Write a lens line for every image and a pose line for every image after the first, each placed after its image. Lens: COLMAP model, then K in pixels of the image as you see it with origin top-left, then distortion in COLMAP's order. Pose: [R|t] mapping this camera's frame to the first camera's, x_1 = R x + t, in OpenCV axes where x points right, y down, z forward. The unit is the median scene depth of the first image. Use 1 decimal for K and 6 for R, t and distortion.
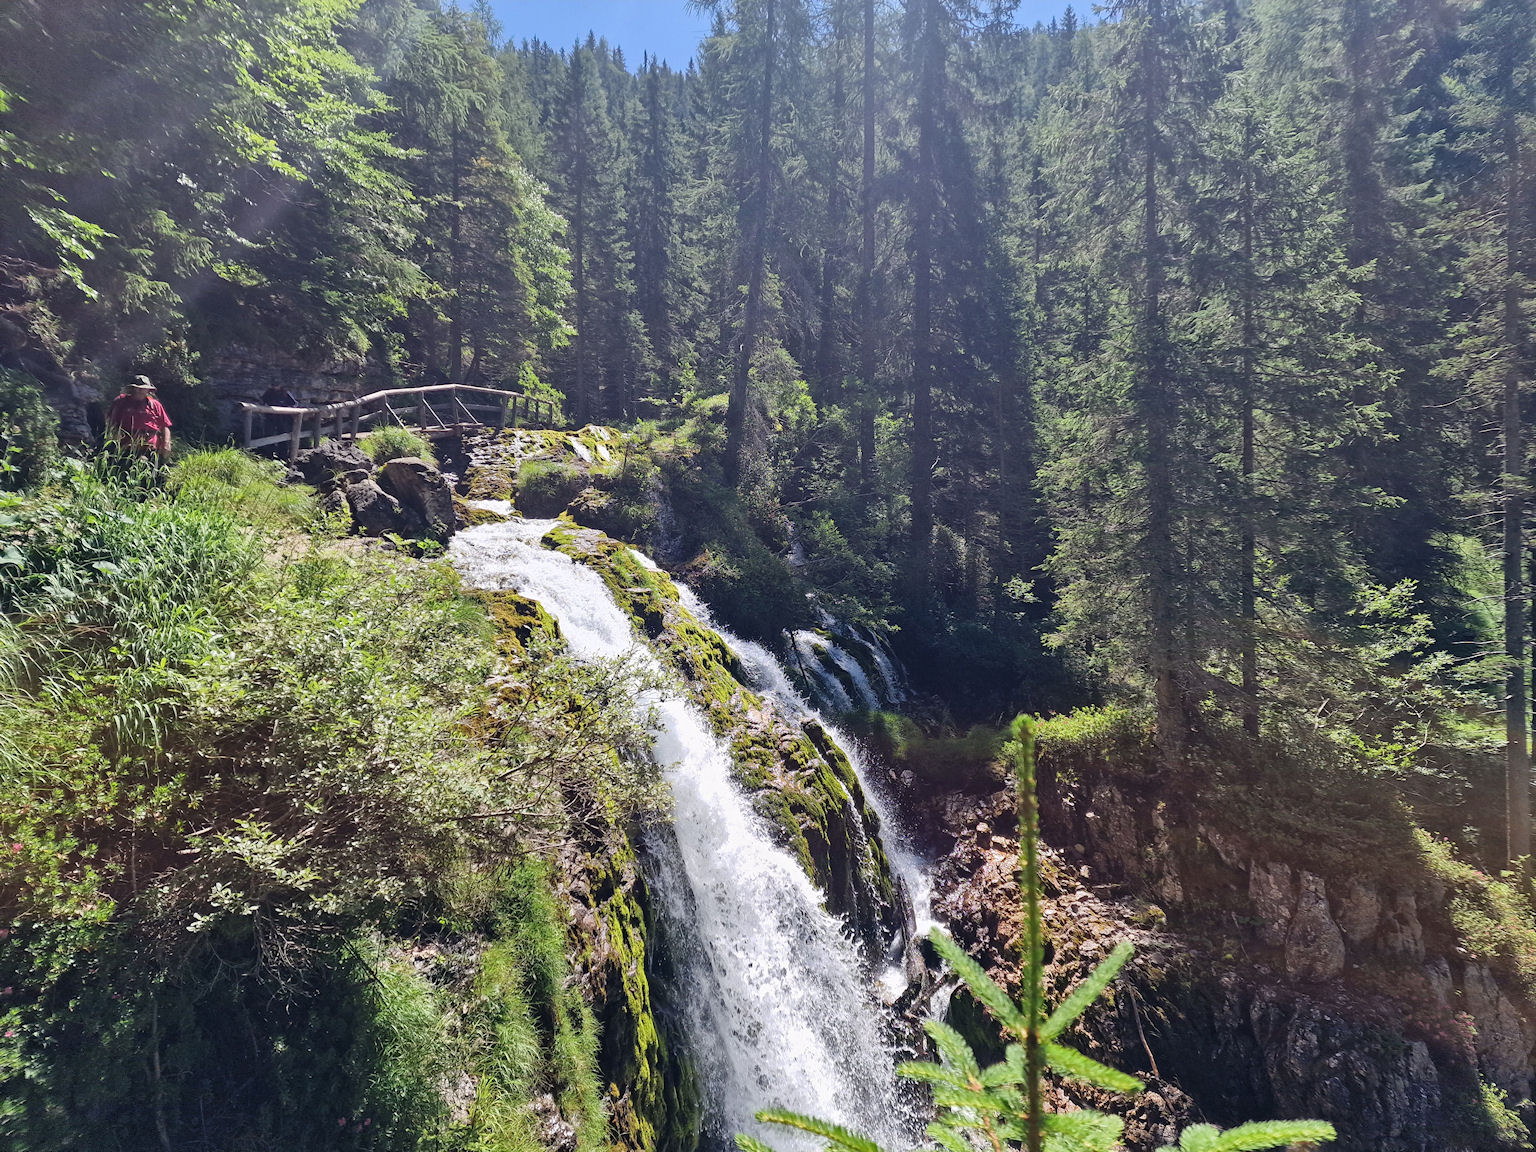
lens RADIAL K [[1021.0, 0, 768.0], [0, 1021.0, 576.0], [0, 0, 1]] dist [0.114490, -0.107513]
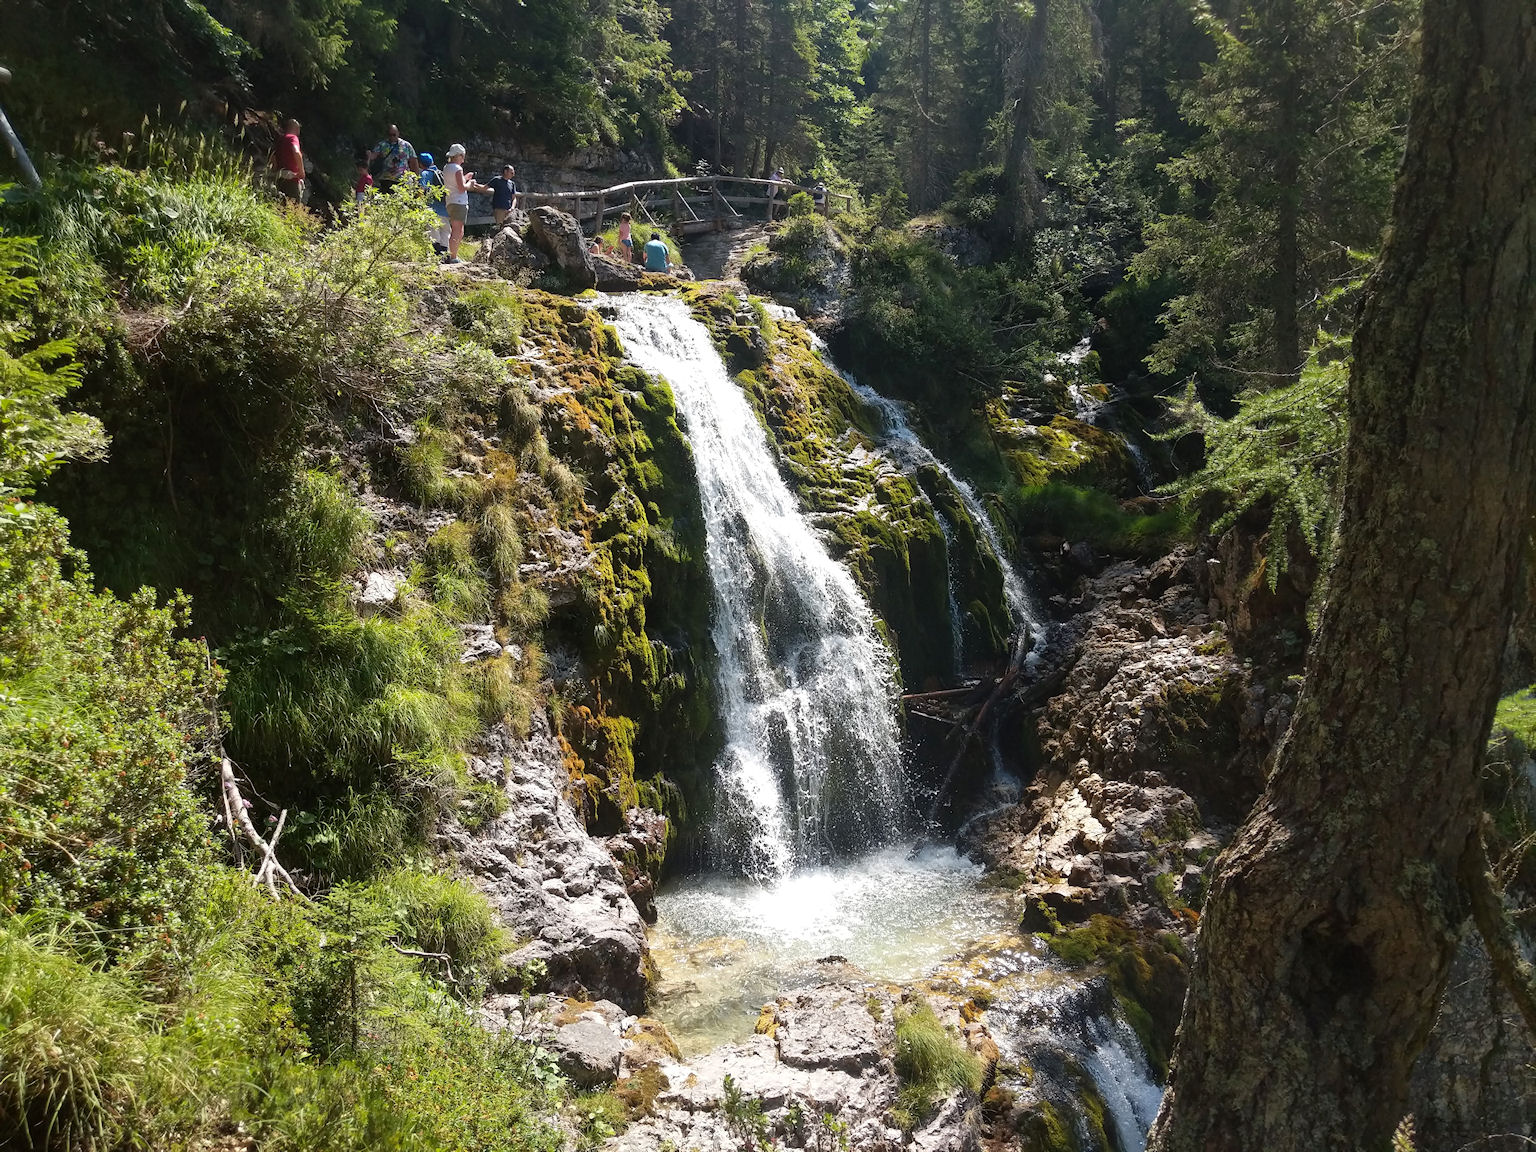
lens RADIAL K [[1219.4, 0, 773.3], [0, 1219.4, 568.9], [0, 0, 1]] dist [0.096413, -0.142511]
pose [[0.930463, 0.037006, -0.364512, 0.351931], [-0.001062, 0.995154, 0.098319, 0.131855], [0.366384, -0.091095, 0.925994, -0.154904]]
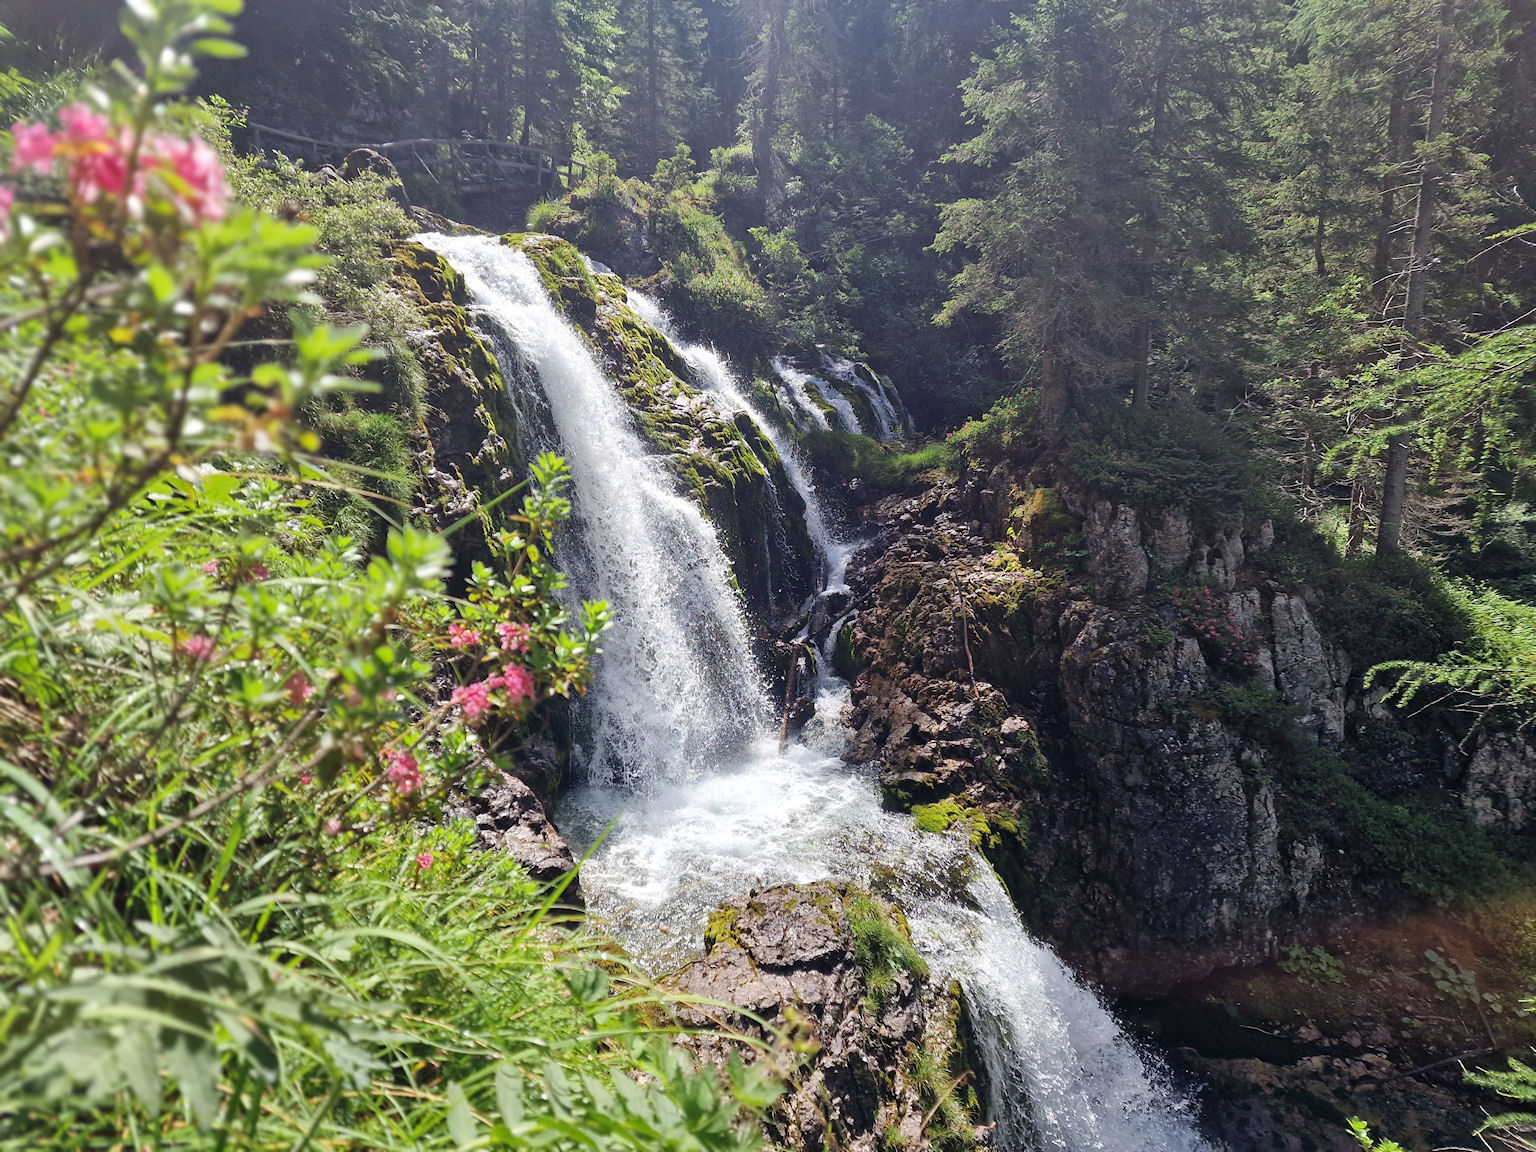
lens RADIAL K [[1021.0, 0, 768.0], [0, 1021.0, 576.0], [0, 0, 1]] dist [0.114490, -0.107513]
pose [[0.991846, 0.023152, -0.125325, 0.223662], [-0.001993, 0.986058, 0.166393, 0.139285], [0.127430, -0.164786, 0.978063, -0.112794]]
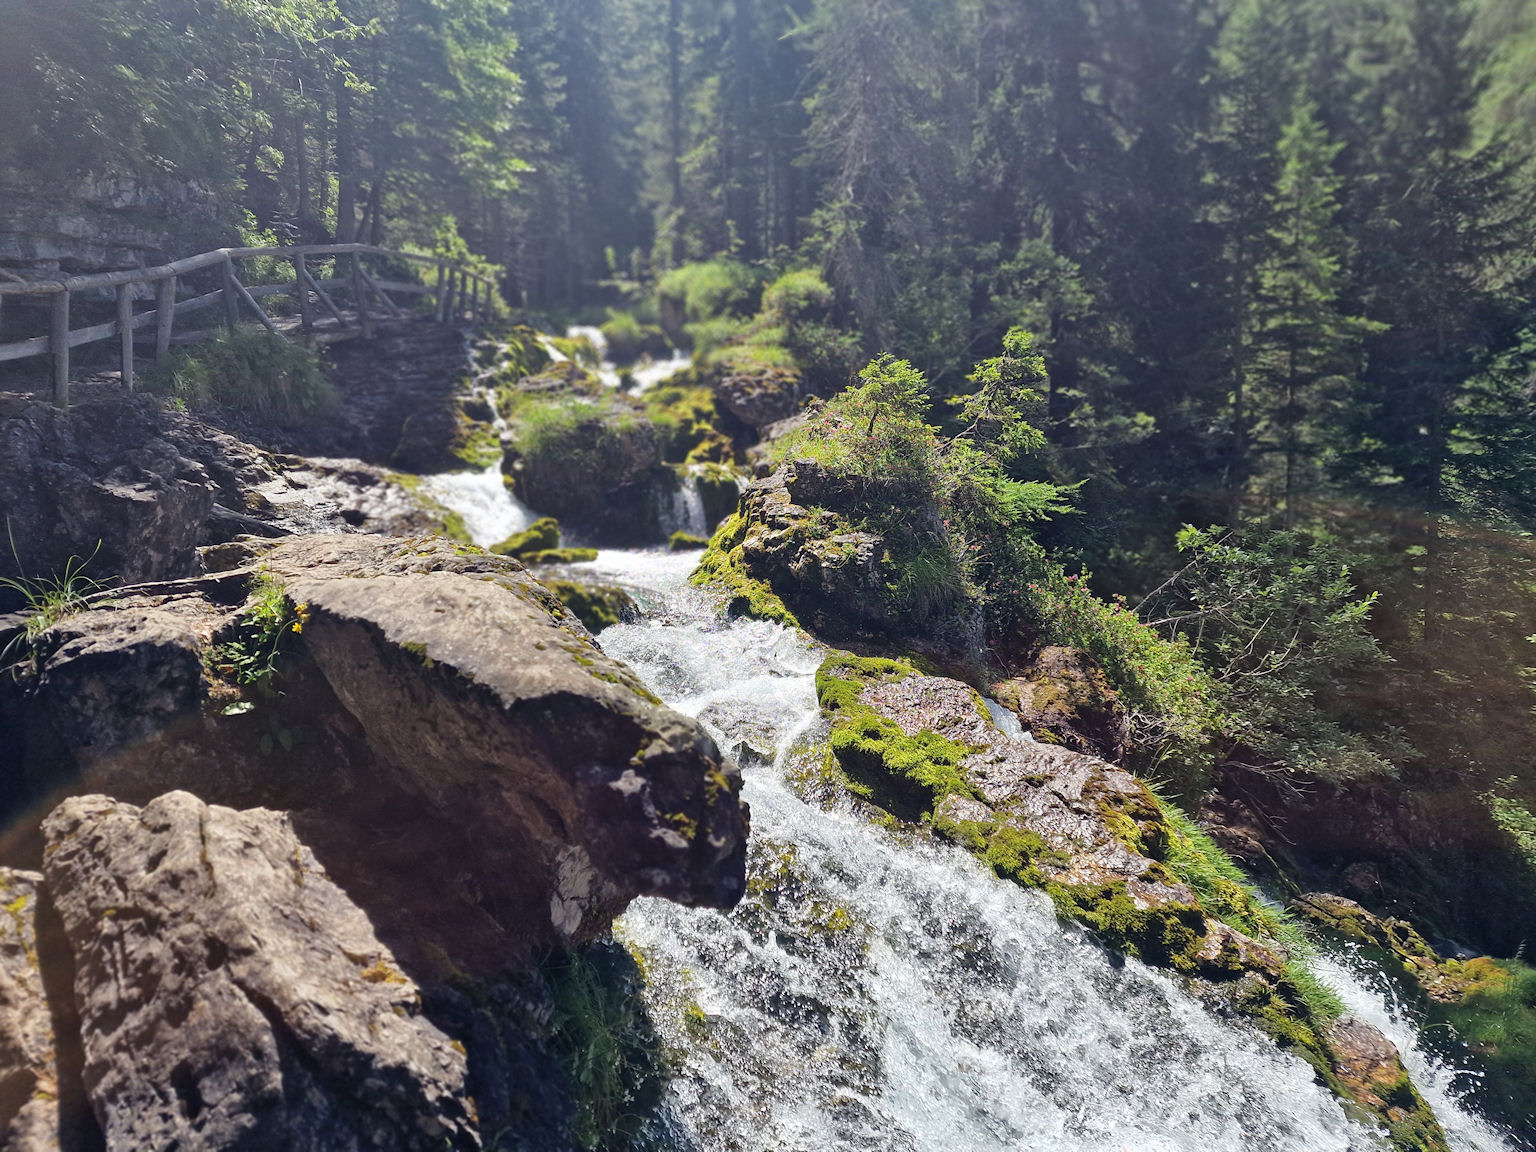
lens RADIAL K [[1021.0, 0, 768.0], [0, 1021.0, 576.0], [0, 0, 1]] dist [0.114490, -0.107513]
pose [[0.993578, -0.012631, 0.112444, -0.283309], [0.001025, 0.994714, 0.102680, -0.121581], [-0.113147, -0.101905, 0.988339, 0.766019]]
